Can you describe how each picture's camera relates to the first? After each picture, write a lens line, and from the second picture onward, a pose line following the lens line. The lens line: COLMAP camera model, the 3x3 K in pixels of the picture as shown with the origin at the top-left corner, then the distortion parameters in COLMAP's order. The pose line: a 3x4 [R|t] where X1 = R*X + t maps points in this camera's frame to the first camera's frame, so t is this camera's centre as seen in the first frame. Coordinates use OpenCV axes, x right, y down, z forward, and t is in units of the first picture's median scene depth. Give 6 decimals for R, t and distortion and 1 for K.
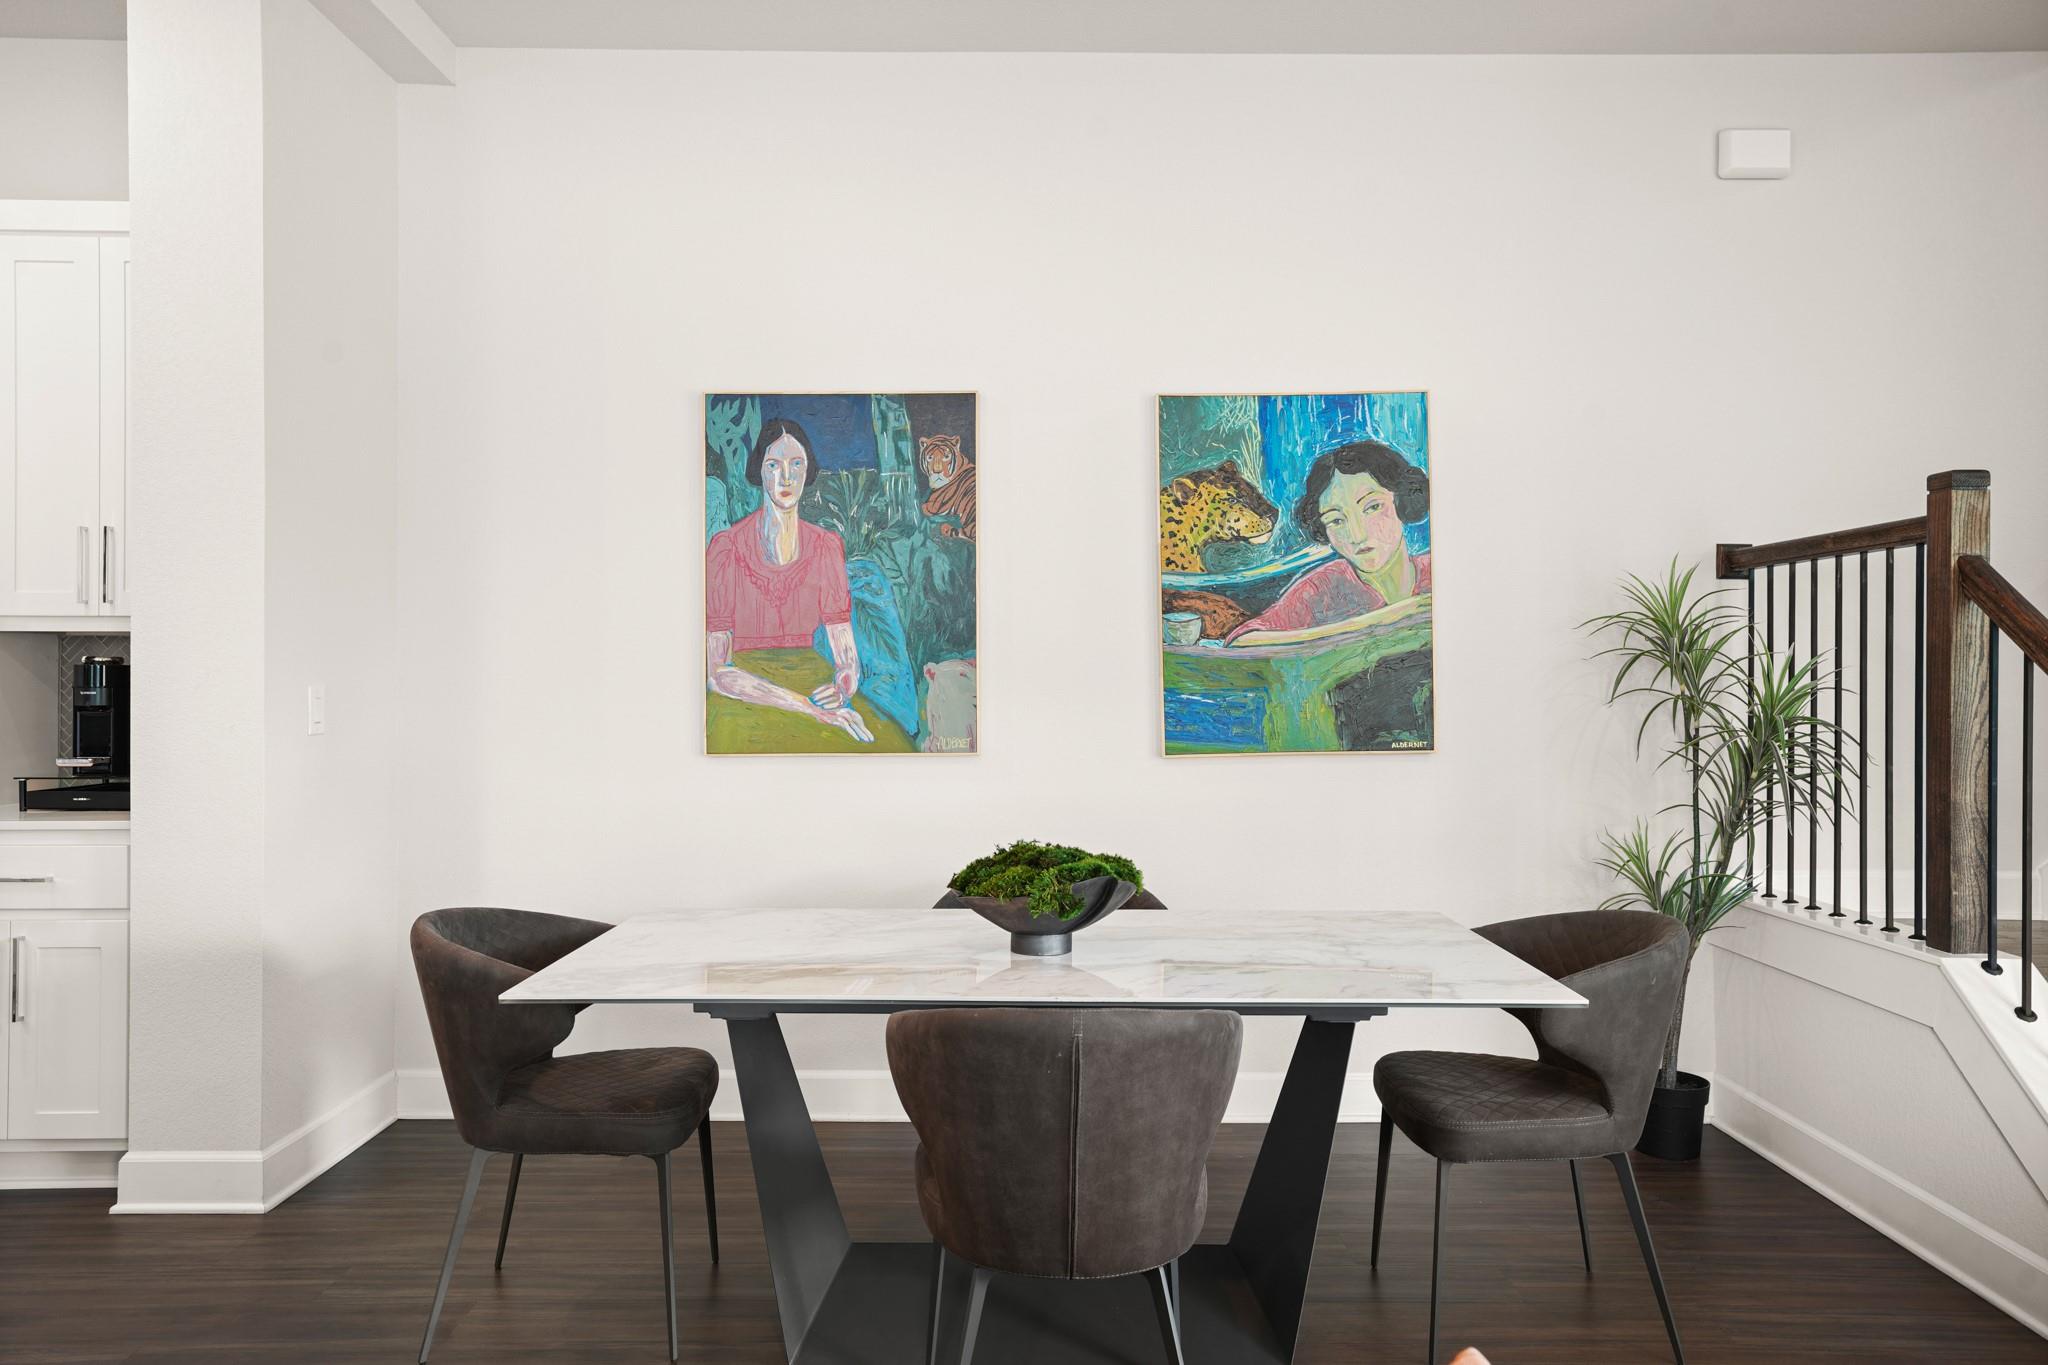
lens RADIAL K [[1418.4, 0, 1024.0], [0, 1418.4, 682.5], [0, 0, 1]] dist [-0.003189, 0.001532]
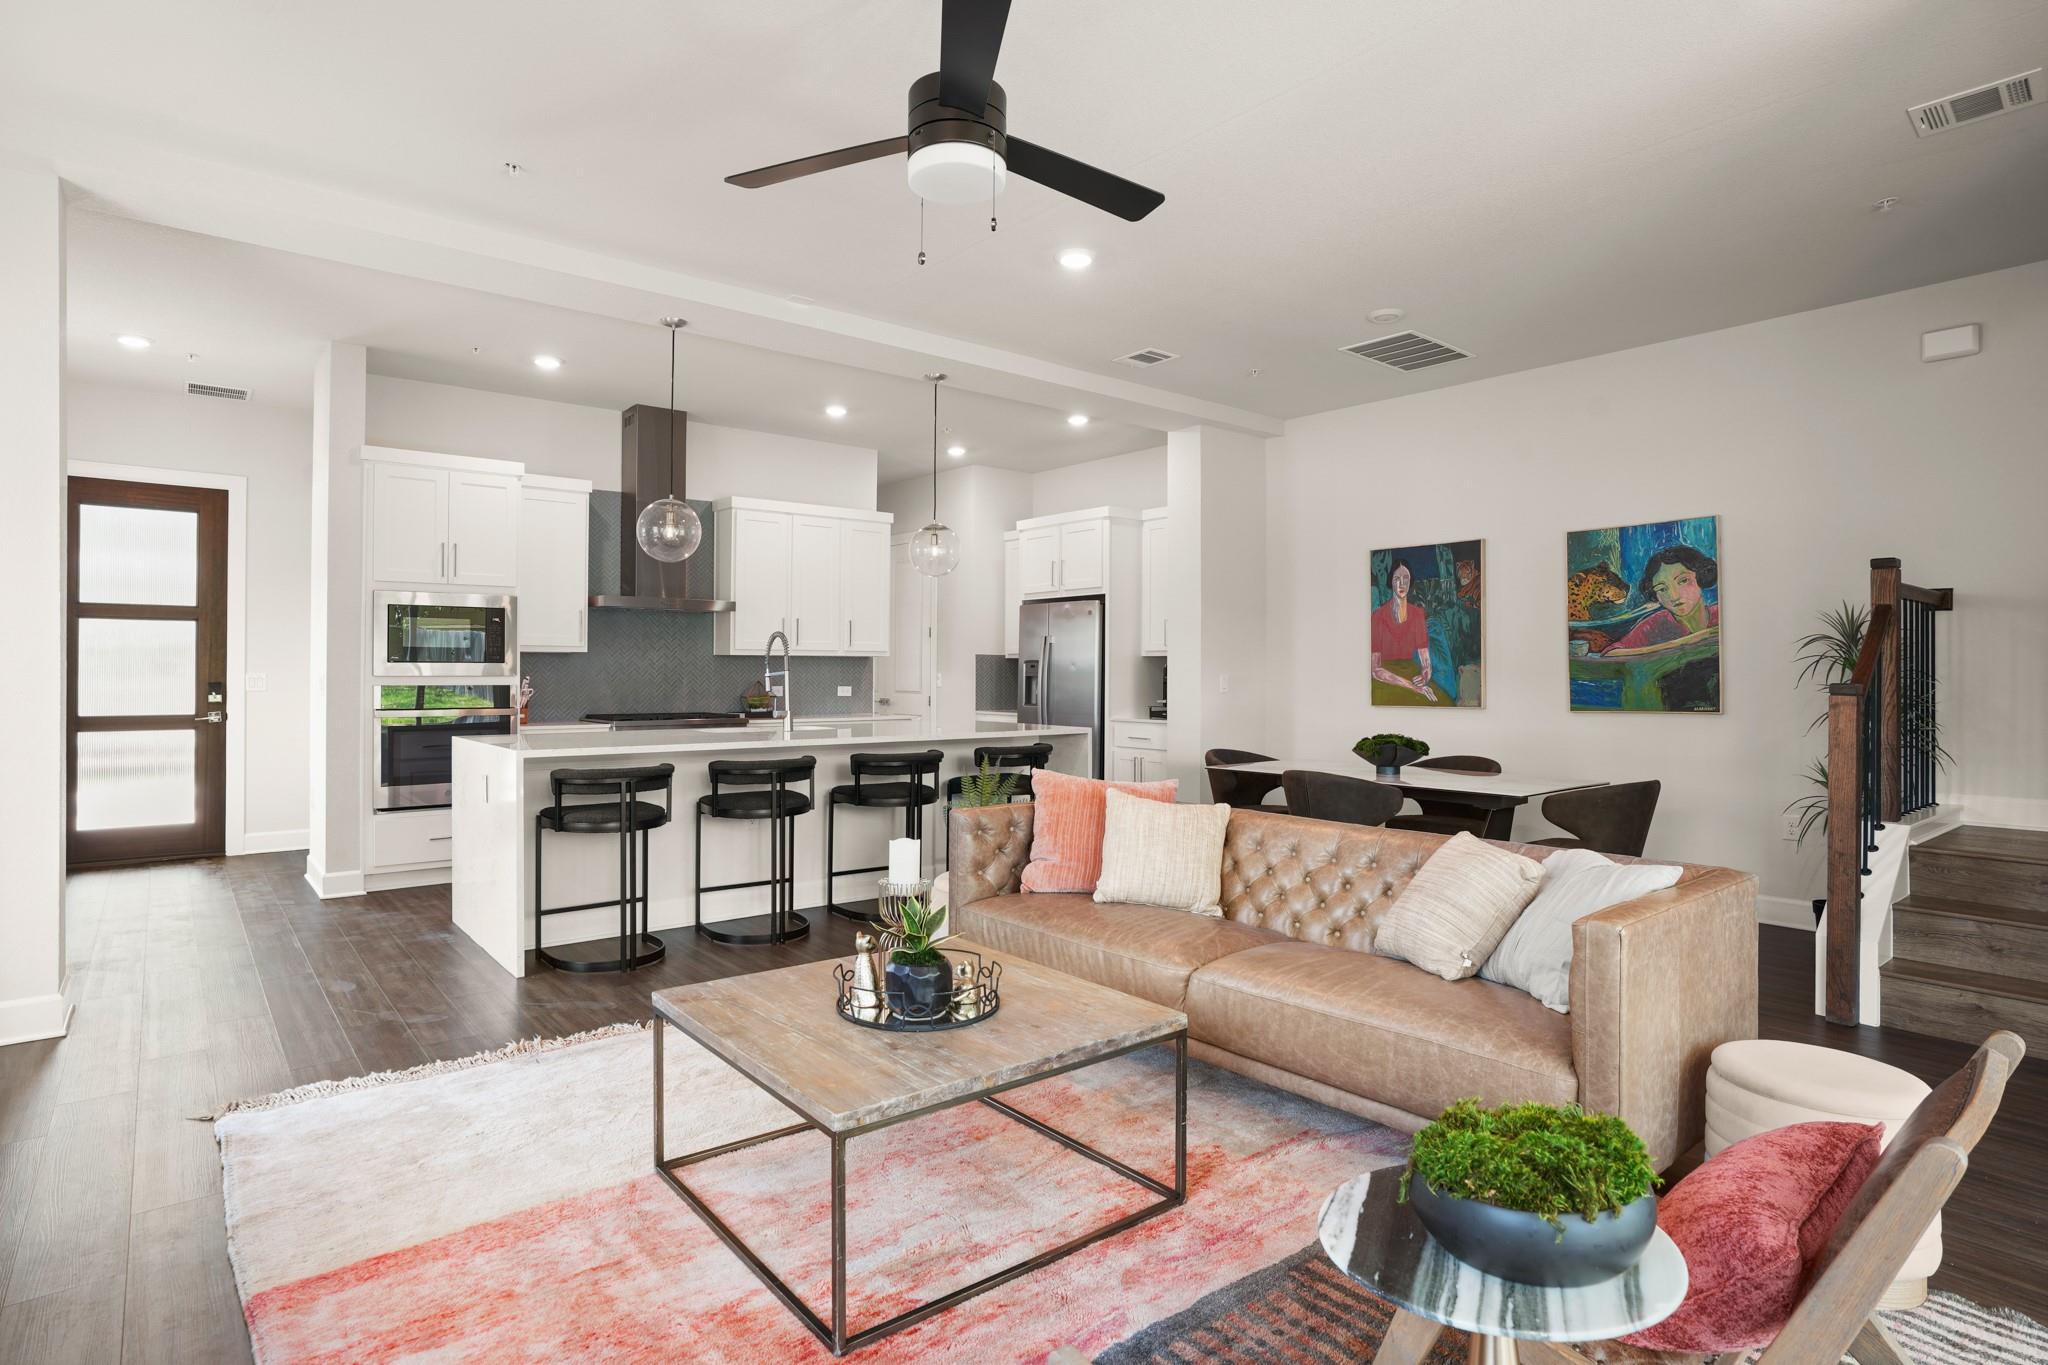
lens RADIAL K [[1103.4, 0, 1029.6], [0, 1103.4, 660.6], [0, 0, 1]] dist [-0.014060, 0.000644]
pose [[0.630410, -0.007552, -0.776226, 0.826710], [-0.002780, 0.999924, -0.011986, 0.000539], [0.776257, 0.009714, 0.630341, -0.577444]]
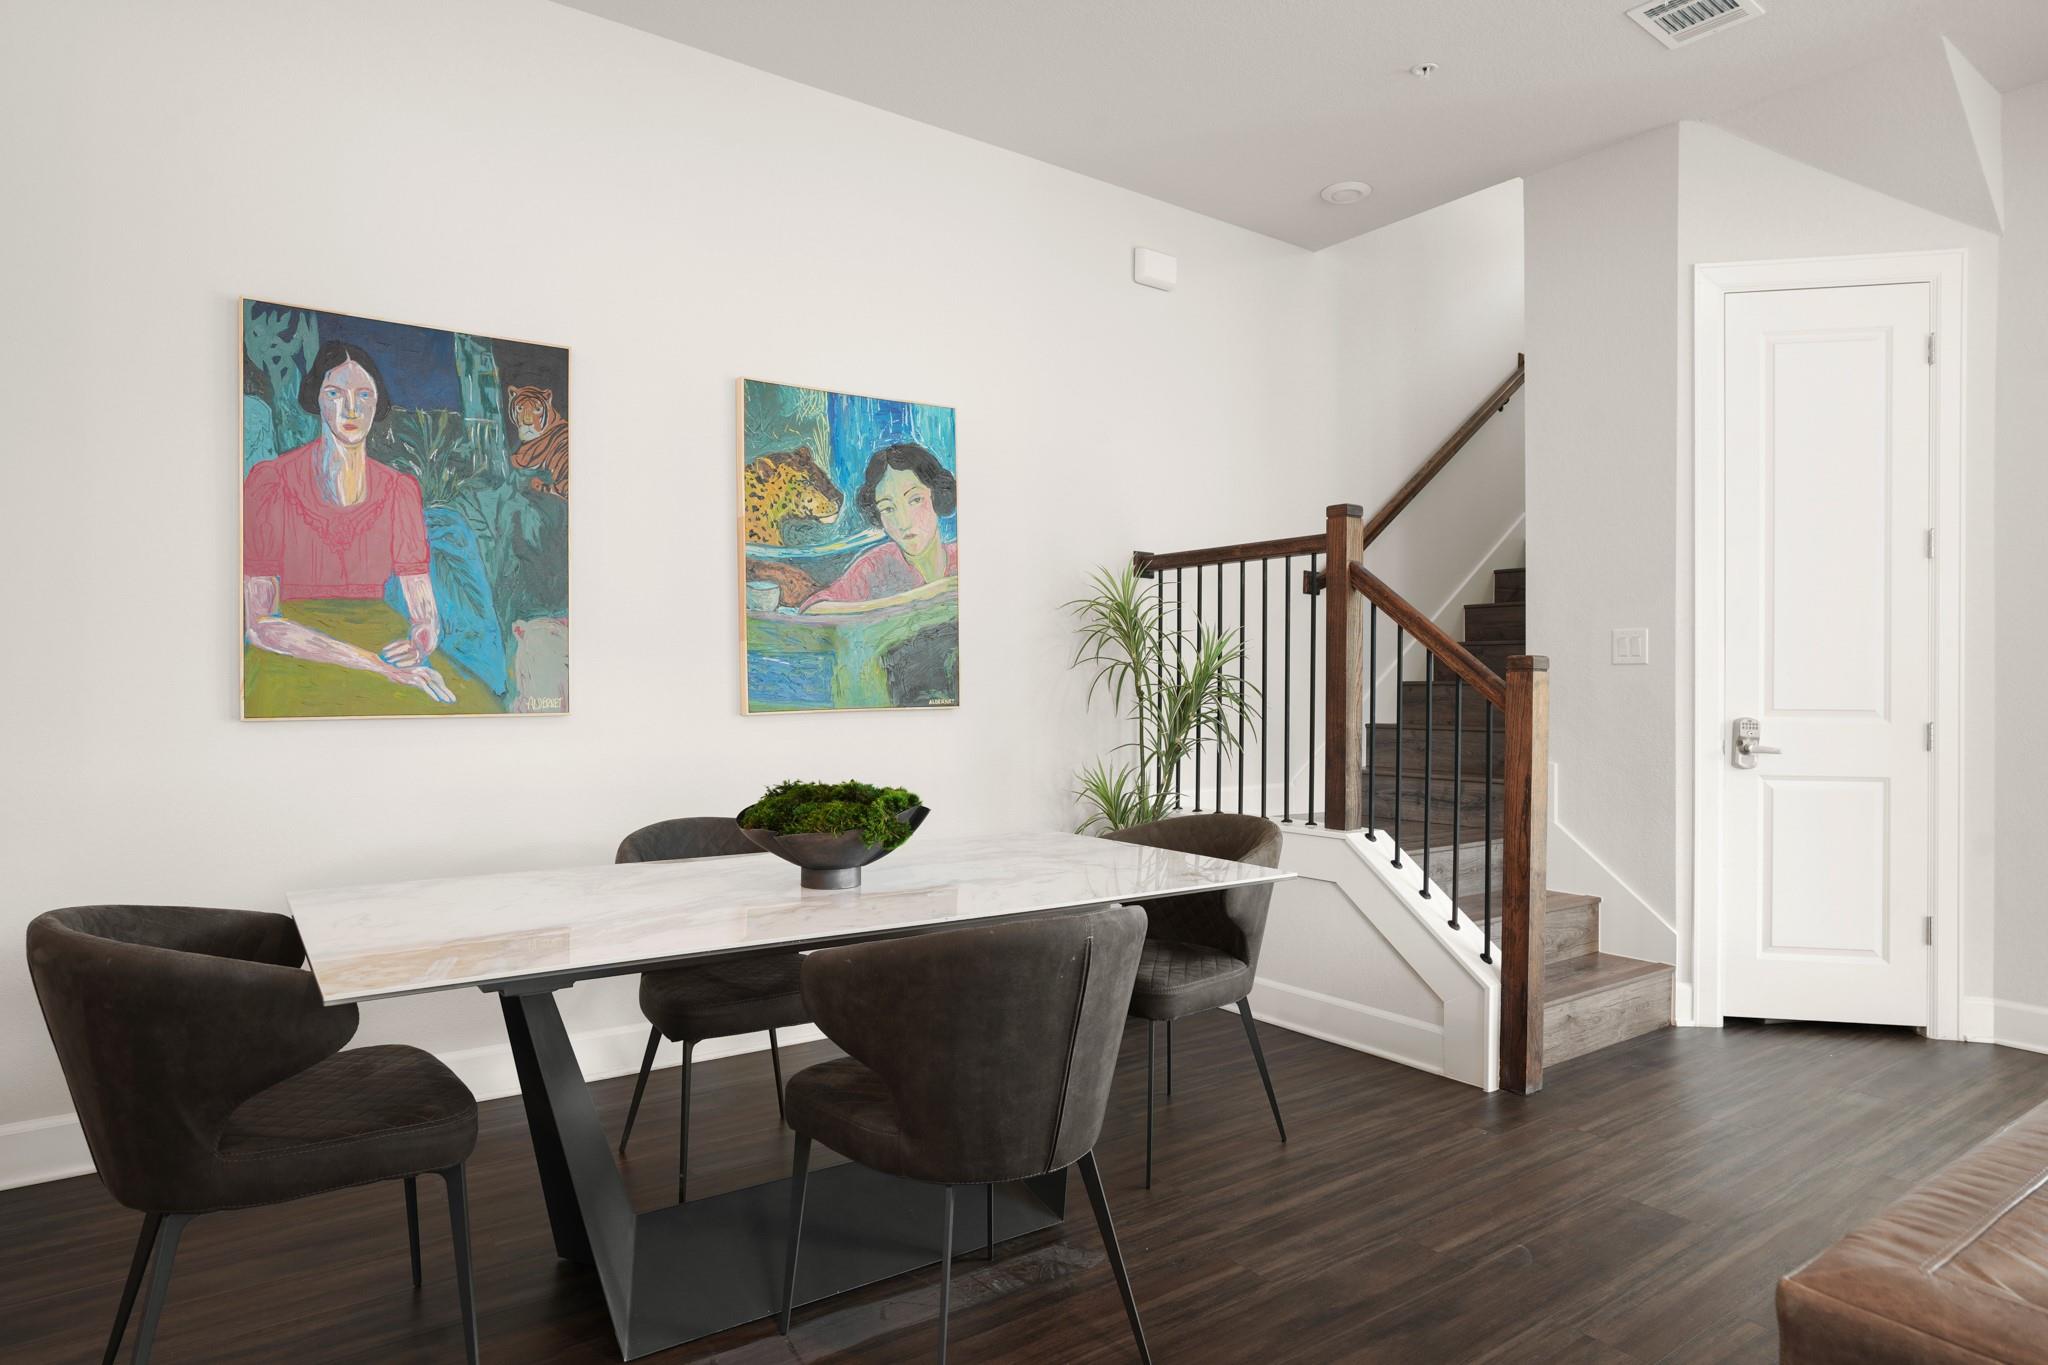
lens RADIAL K [[1178.0, 0, 1024.0], [0, 1178.0, 682.5], [0, 0, 1]] dist [-0.050167, 0.049970]
pose [[0.816797, 0.001994, 0.576922, -0.244163], [-0.001404, 0.999998, -0.001468, 0.029164], [-0.576924, 0.000389, 0.816798, 0.151706]]
